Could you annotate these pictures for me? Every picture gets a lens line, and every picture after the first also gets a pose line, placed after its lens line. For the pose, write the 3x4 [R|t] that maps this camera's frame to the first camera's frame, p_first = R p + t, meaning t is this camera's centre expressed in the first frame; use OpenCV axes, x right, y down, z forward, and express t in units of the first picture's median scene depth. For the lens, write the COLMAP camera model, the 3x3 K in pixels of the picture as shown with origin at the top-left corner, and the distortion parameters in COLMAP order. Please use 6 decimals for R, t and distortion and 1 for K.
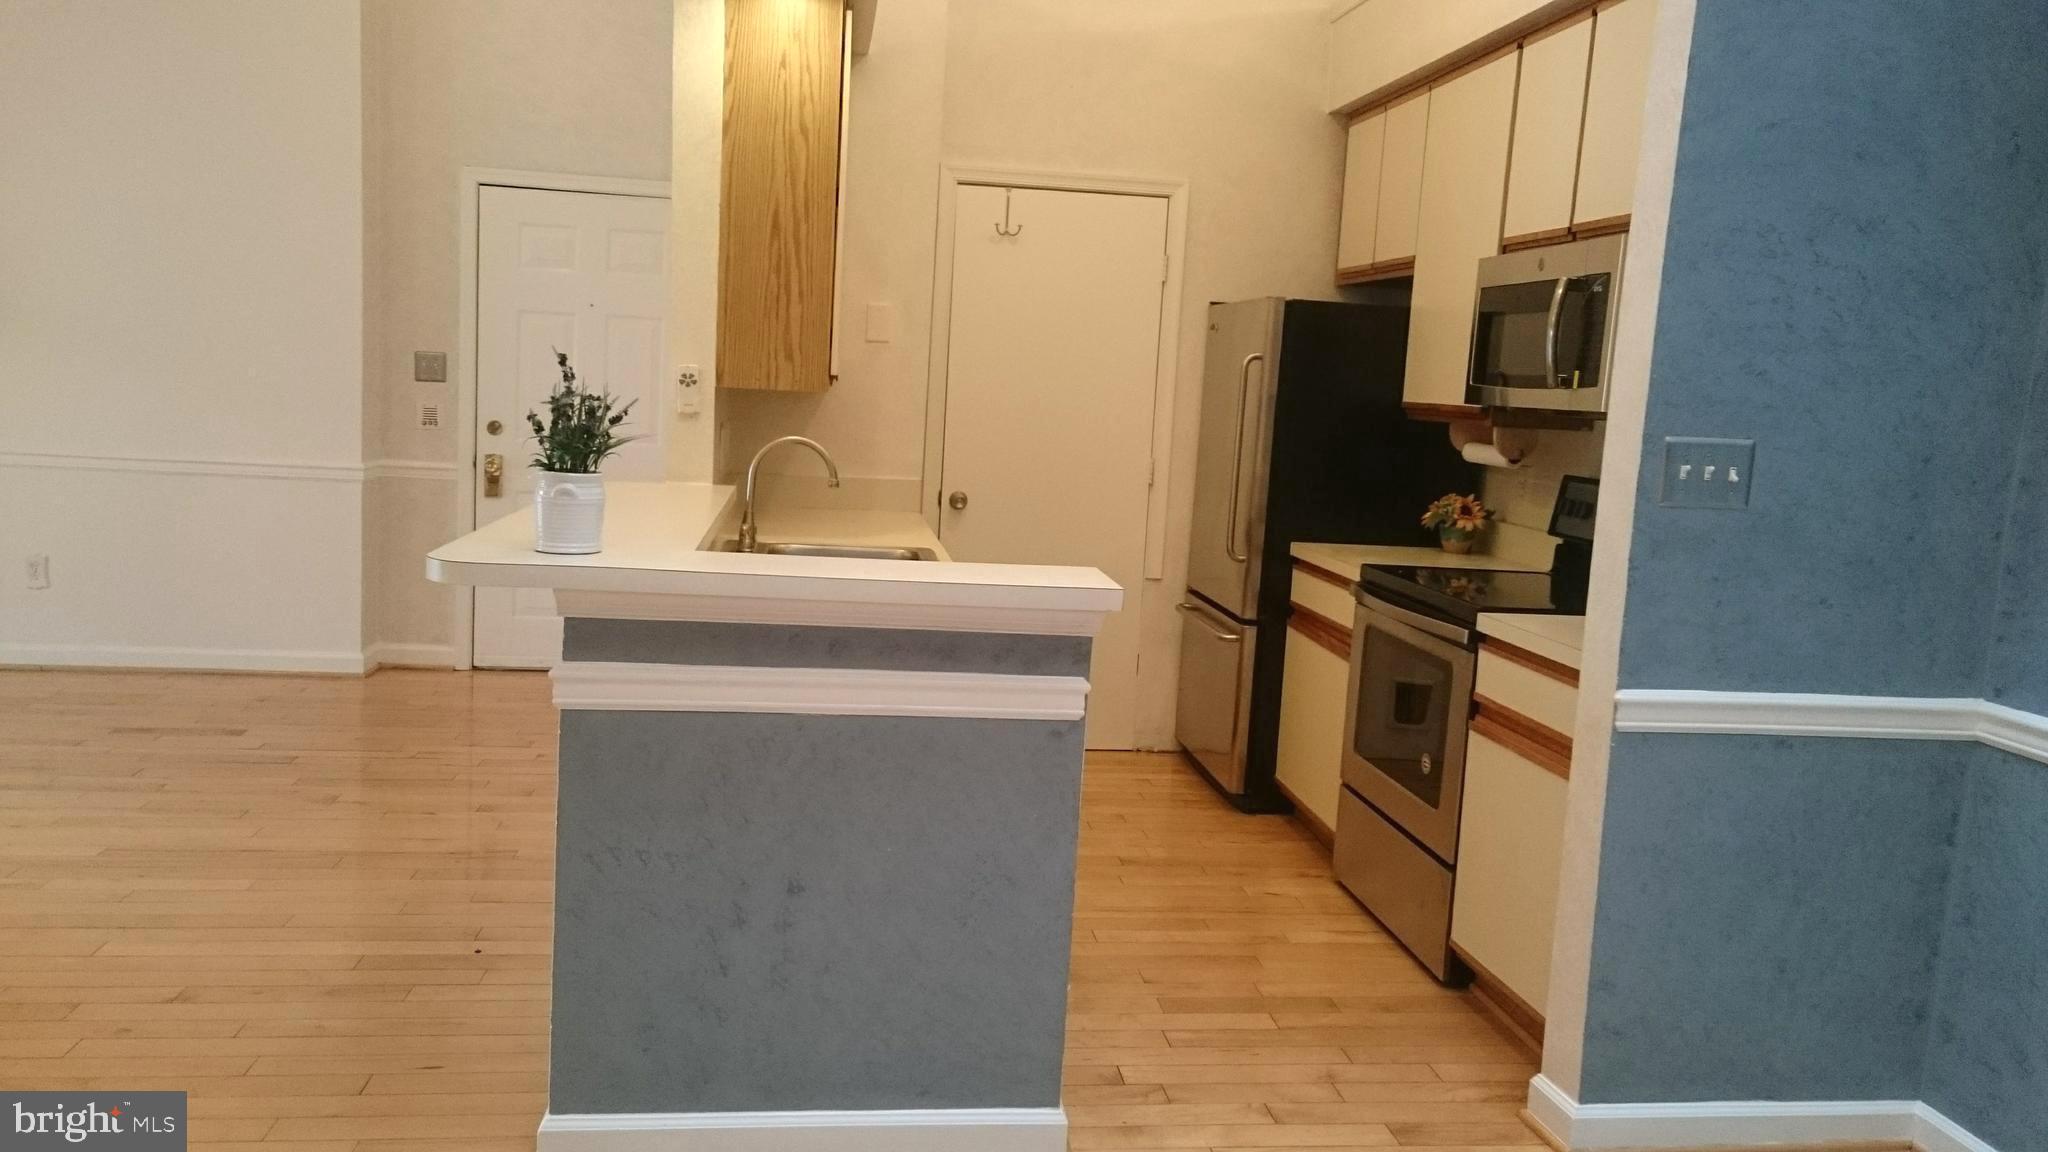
lens RADIAL K [[1449.2, 0, 1012.5], [0, 1449.2, 562.6], [0, 0, 1]] dist [0.021954, 0.003667]
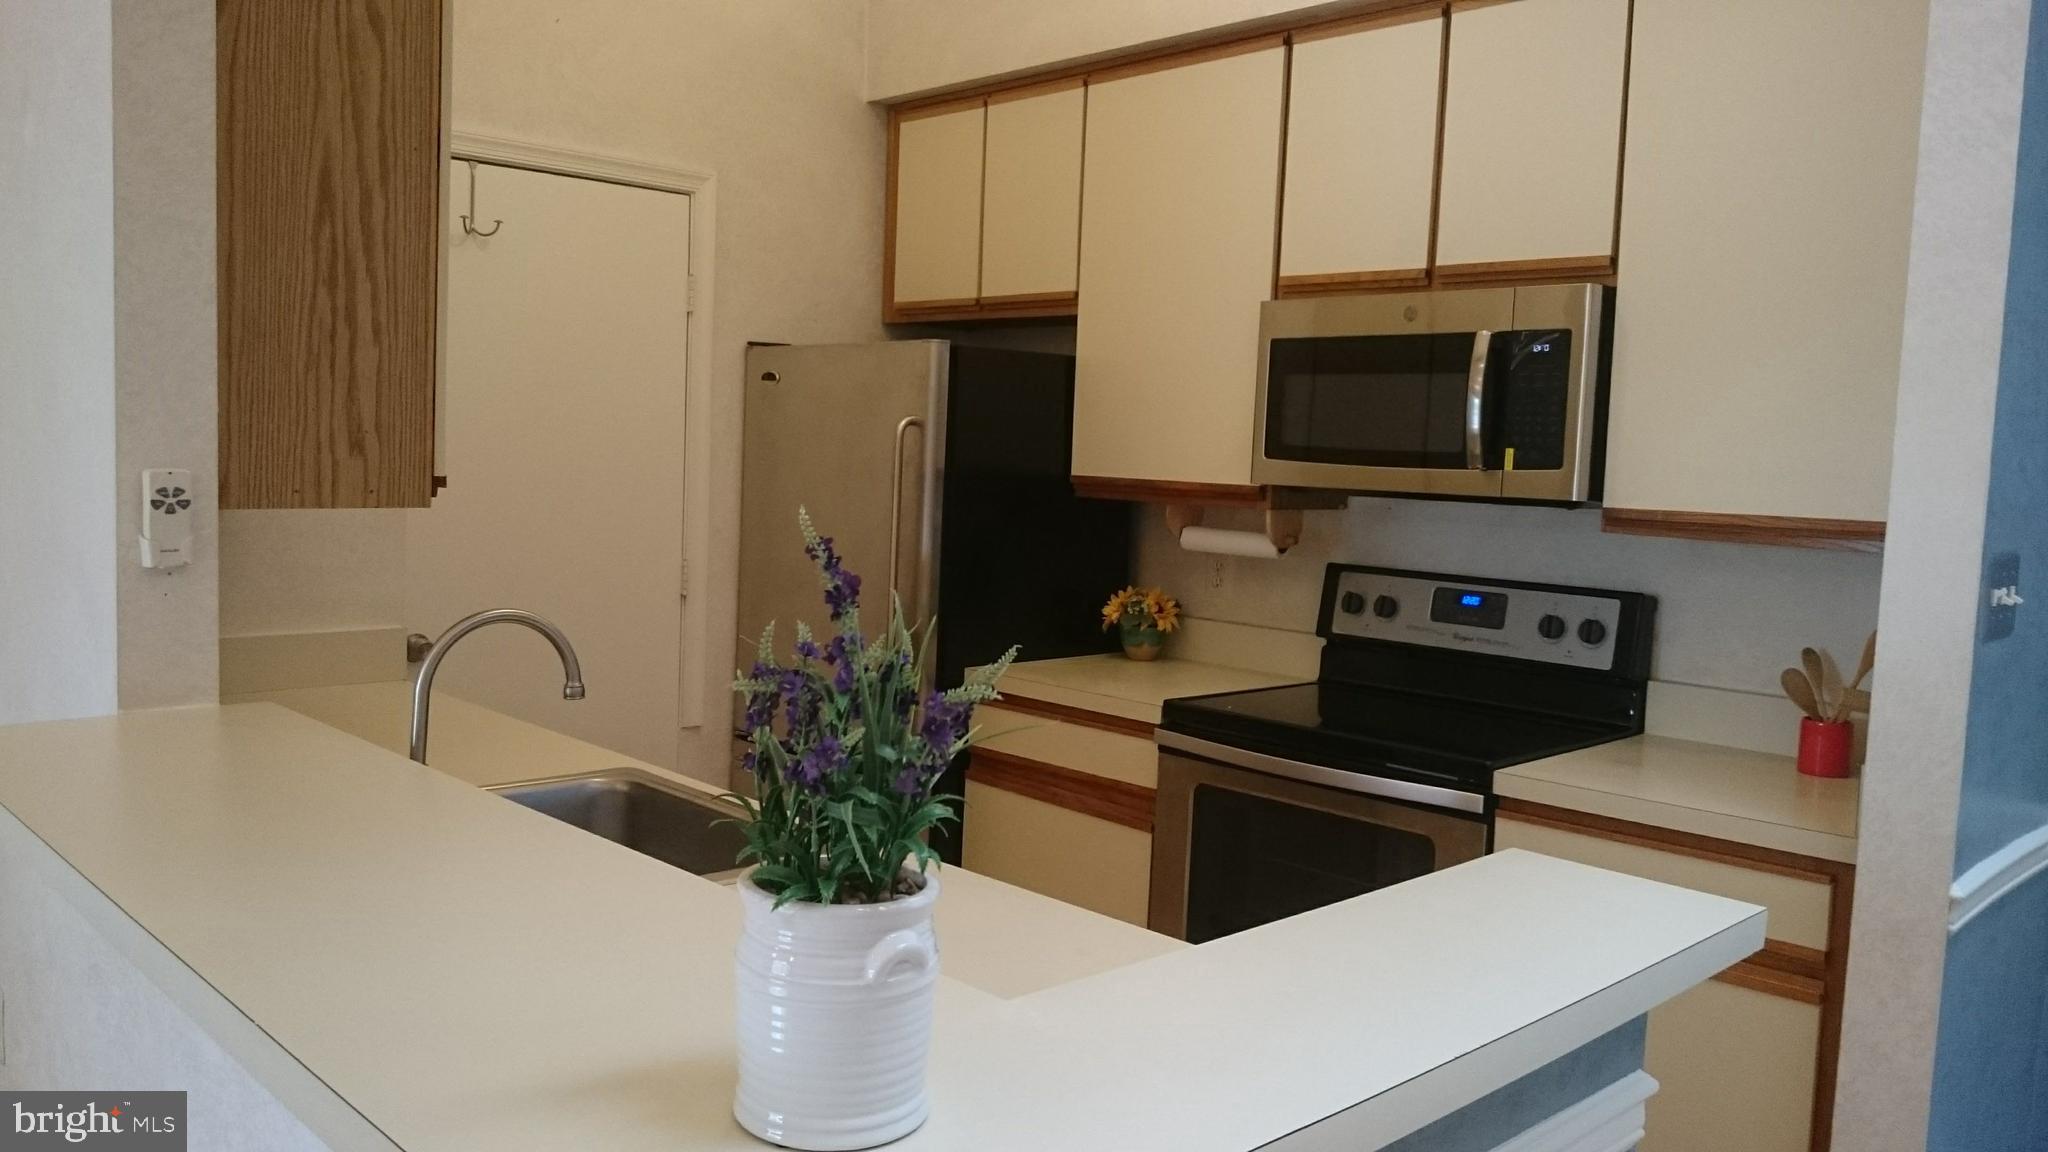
lens RADIAL K [[1521.3, 0, 1011.2], [0, 1521.3, 565.9], [0, 0, 1]] dist [-0.000353, -0.019395]
pose [[0.808824, -0.069570, 0.583922, -0.247893], [0.081725, 0.996640, 0.005541, -0.070696], [-0.582345, 0.043239, 0.811791, 0.358647]]
